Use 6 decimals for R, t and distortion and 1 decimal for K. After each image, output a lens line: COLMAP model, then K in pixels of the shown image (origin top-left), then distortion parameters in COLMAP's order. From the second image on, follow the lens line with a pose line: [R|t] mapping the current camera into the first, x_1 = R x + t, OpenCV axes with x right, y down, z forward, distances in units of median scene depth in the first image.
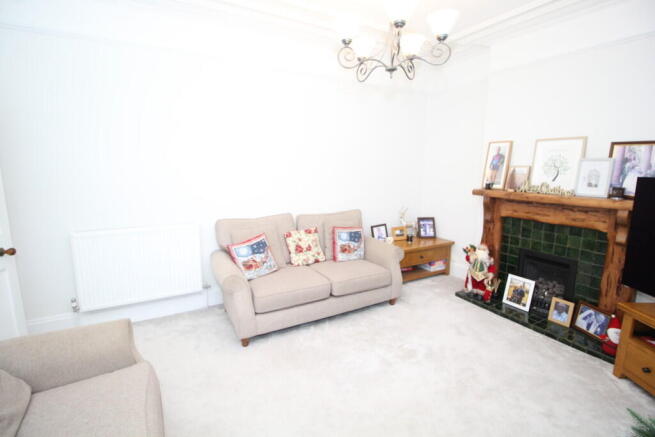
lens RADIAL K [[307.4, 0, 327.7], [0, 307.4, 218.2], [0, 0, 1]] dist [-0.009049, -0.006623]
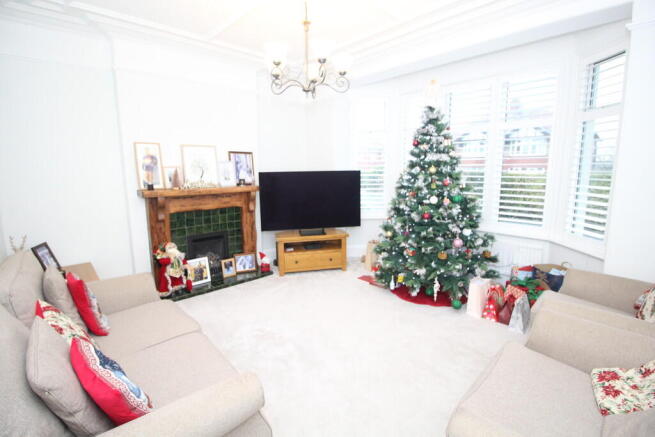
lens RADIAL K [[307.4, 0, 328.2], [0, 307.4, 217.7], [0, 0, 1]] dist [-0.009049, -0.006623]
pose [[-0.241663, -0.154055, 0.958053, -0.680287], [0.169885, 0.965351, 0.198081, -0.124098], [-0.955373, 0.210628, -0.207118, 0.779775]]
